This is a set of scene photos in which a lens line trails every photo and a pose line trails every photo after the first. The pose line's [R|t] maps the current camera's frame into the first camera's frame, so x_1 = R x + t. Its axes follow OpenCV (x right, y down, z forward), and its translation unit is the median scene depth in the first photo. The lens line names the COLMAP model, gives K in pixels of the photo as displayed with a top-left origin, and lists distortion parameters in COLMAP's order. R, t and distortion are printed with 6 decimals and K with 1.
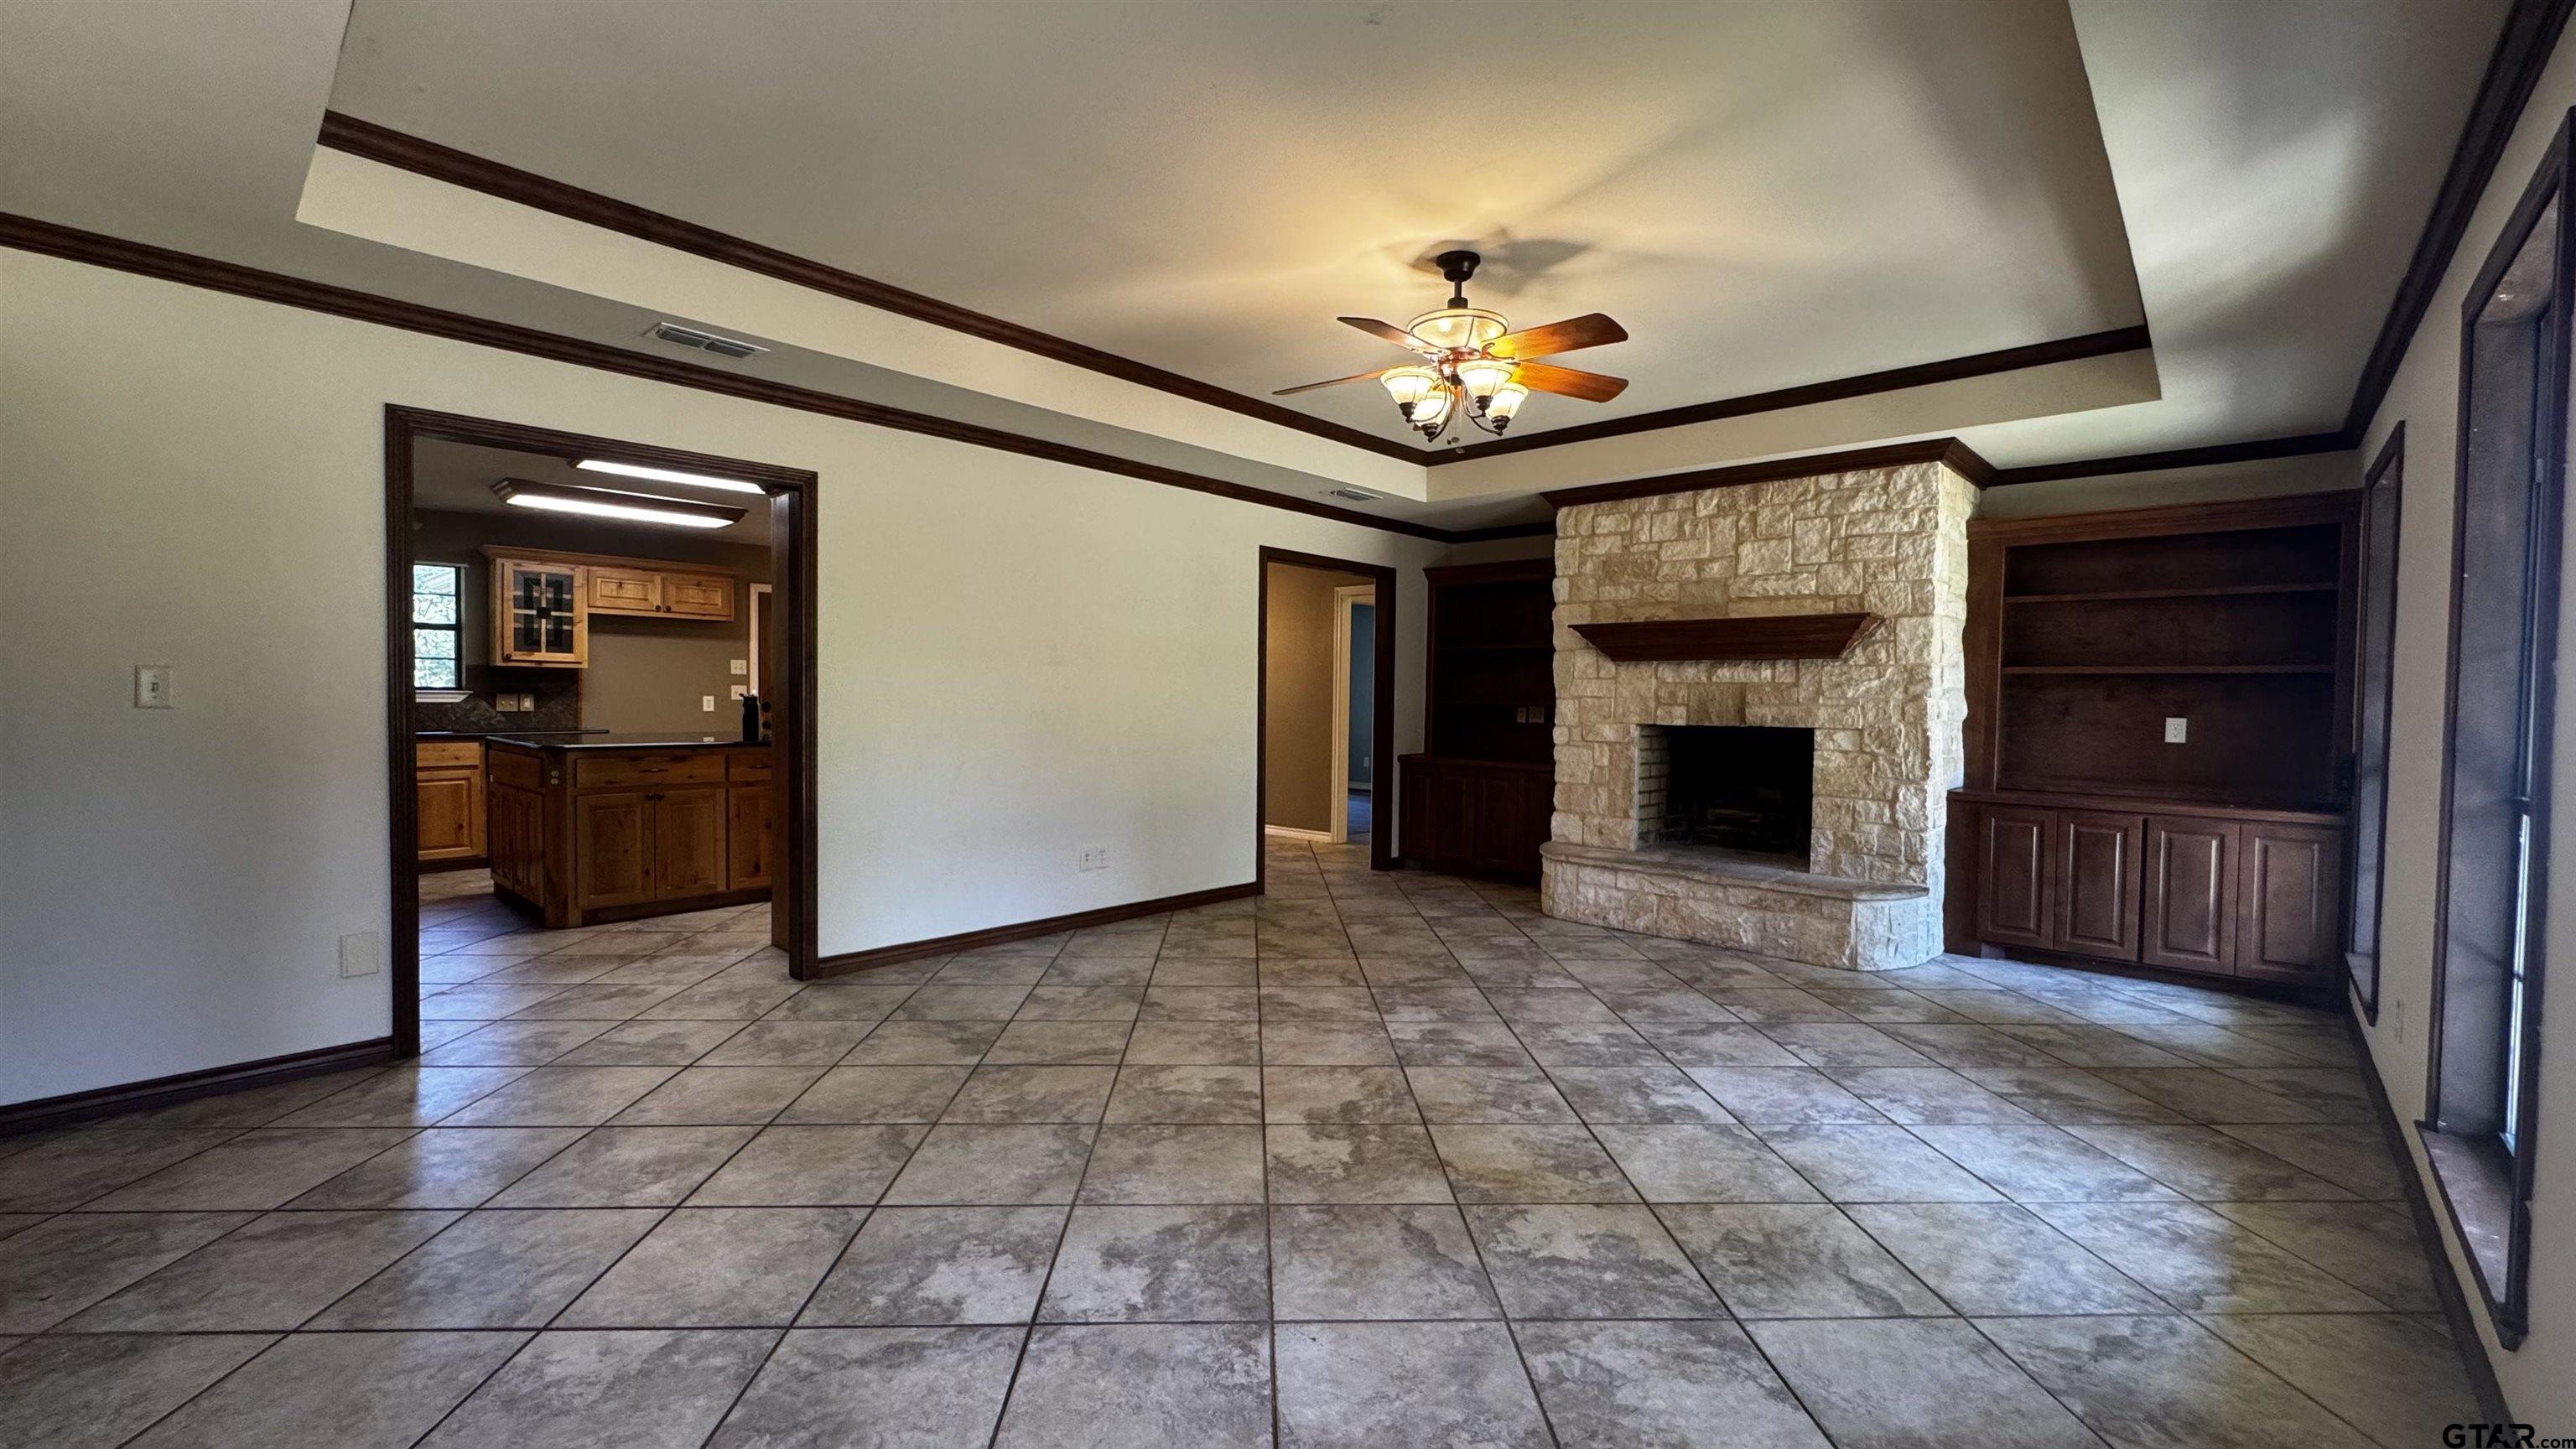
lens RADIAL K [[1032.4, 0, 1288.0], [0, 1032.4, 724.5], [0, 0, 1]] dist [0.000158, 0.000017]
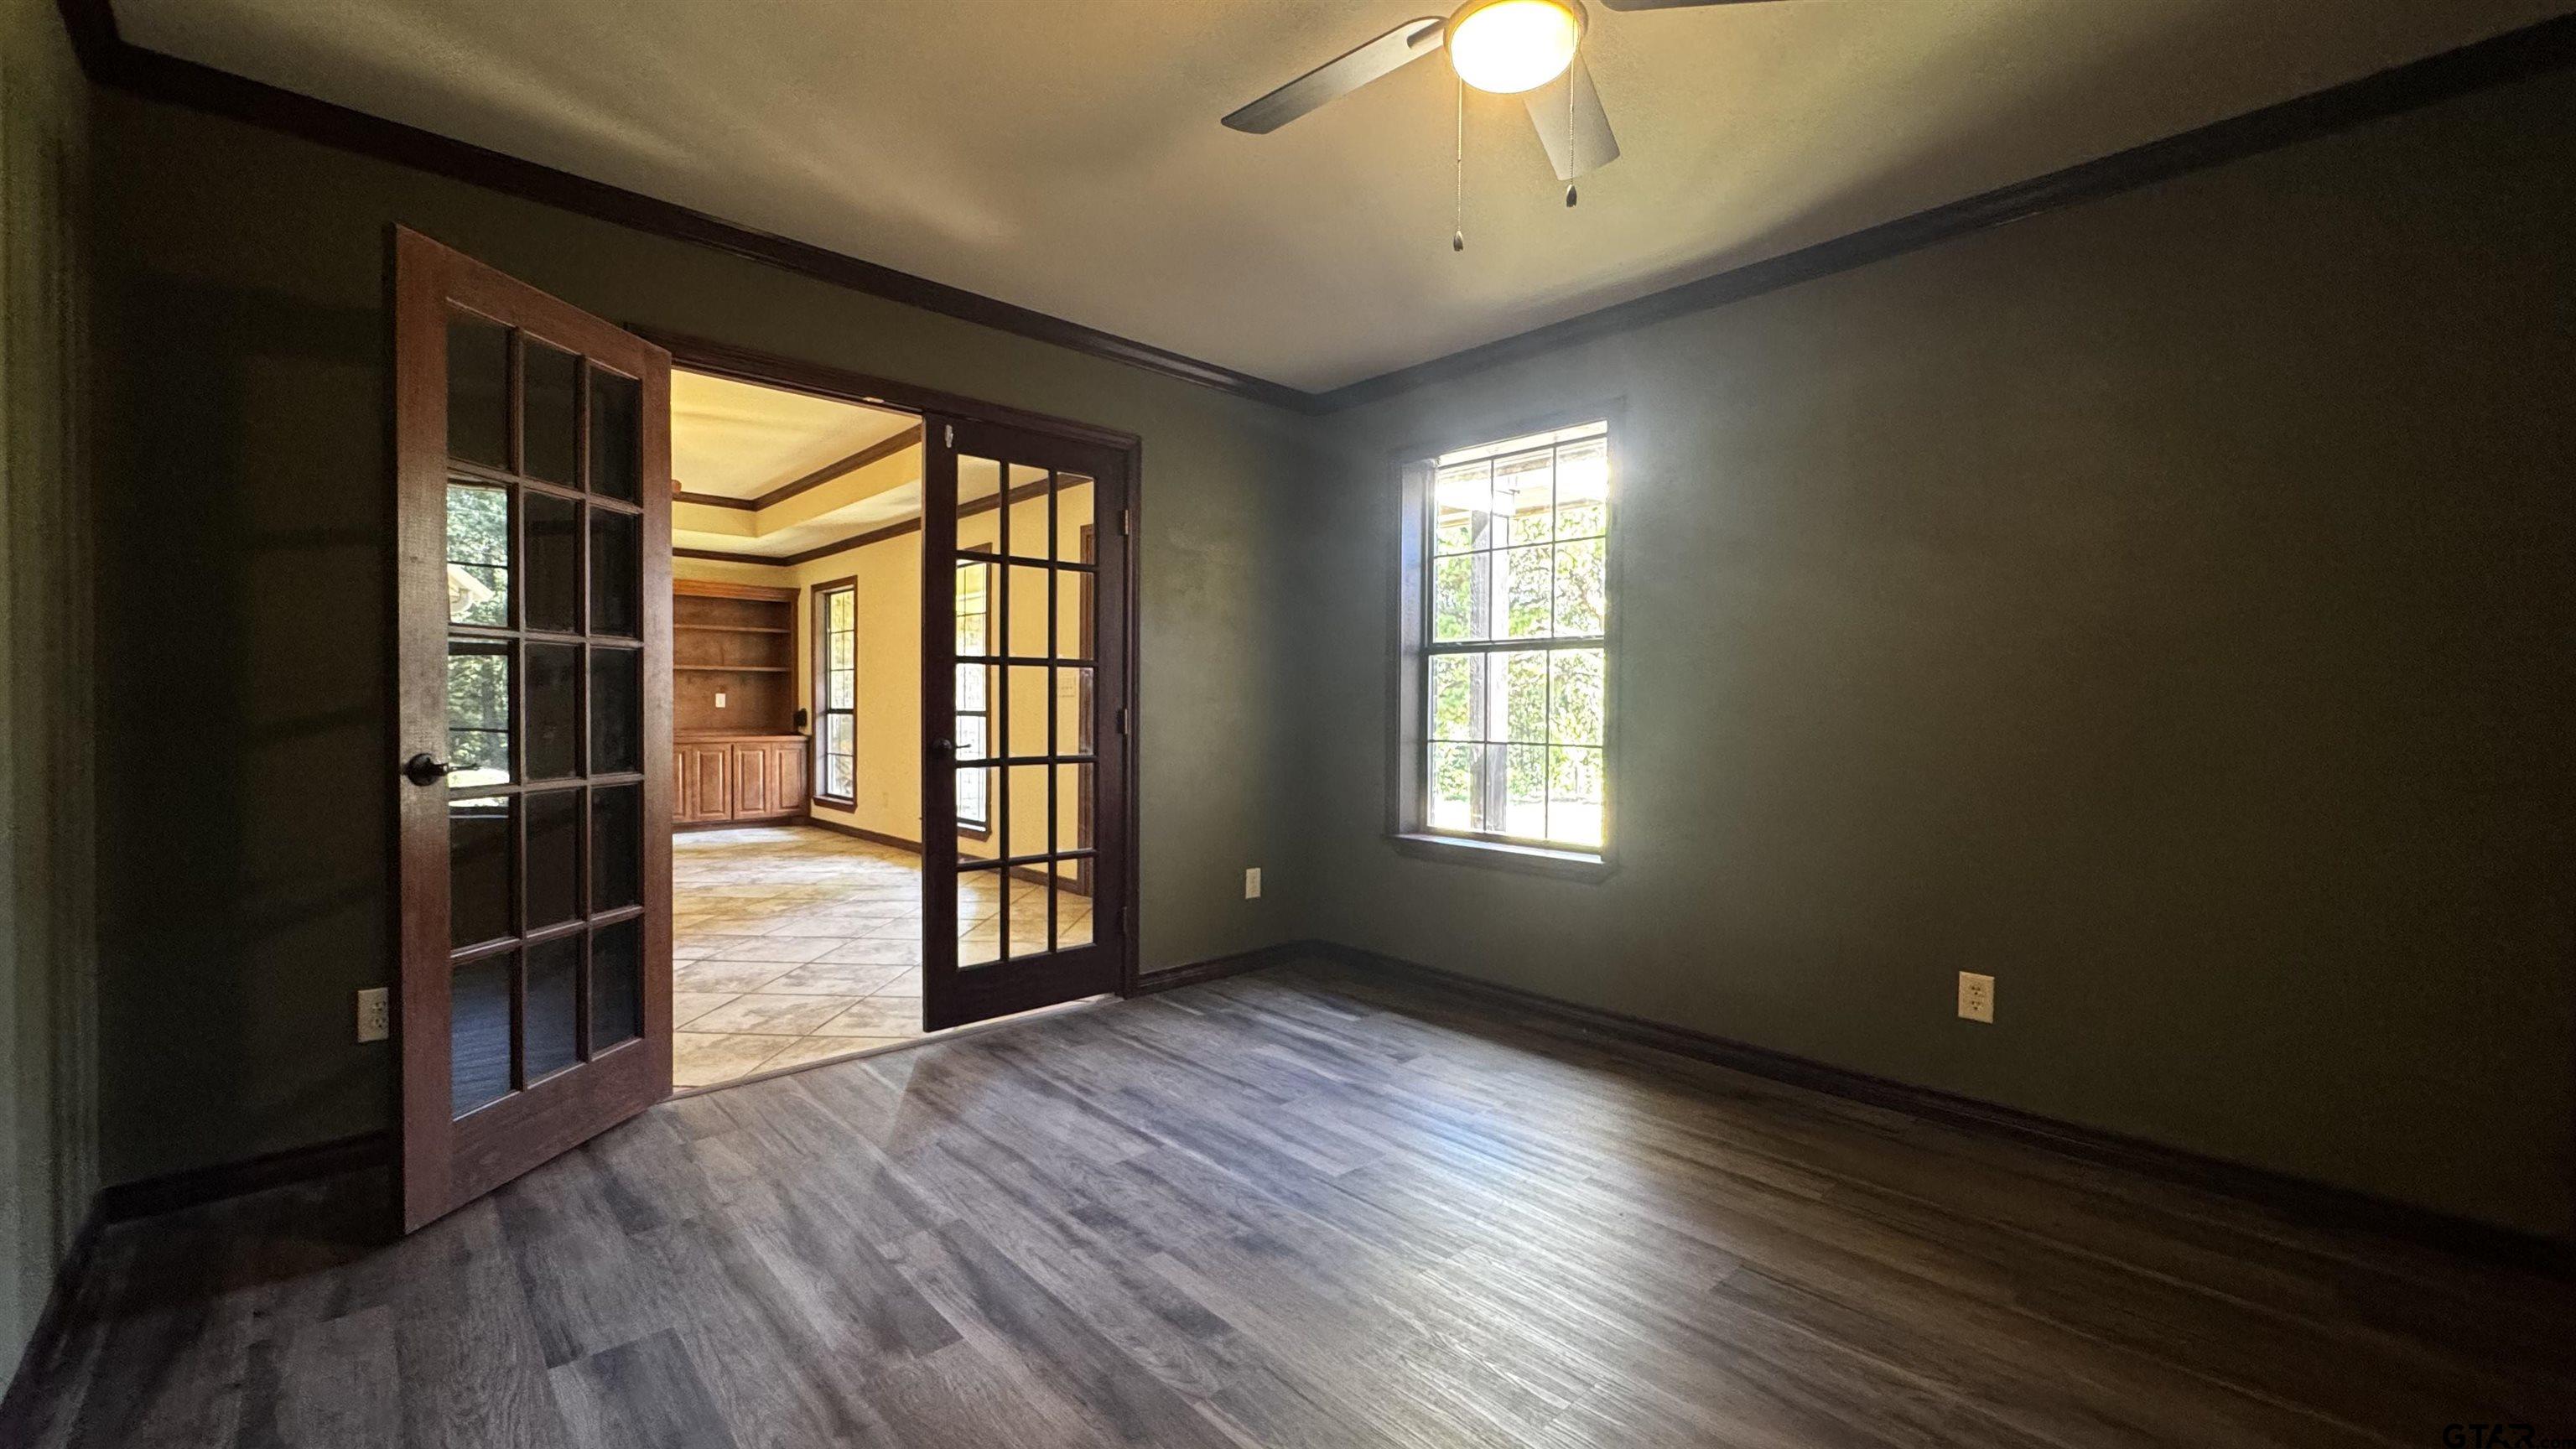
lens RADIAL K [[1032.4, 0, 1288.0], [0, 1032.4, 724.5], [0, 0, 1]] dist [0.000158, 0.000017]
pose [[0.074690, -0.029701, 0.996764, -0.950732], [0.024229, 0.999315, 0.027962, 0.022497], [-0.996912, 0.022062, 0.075358, -0.170558]]
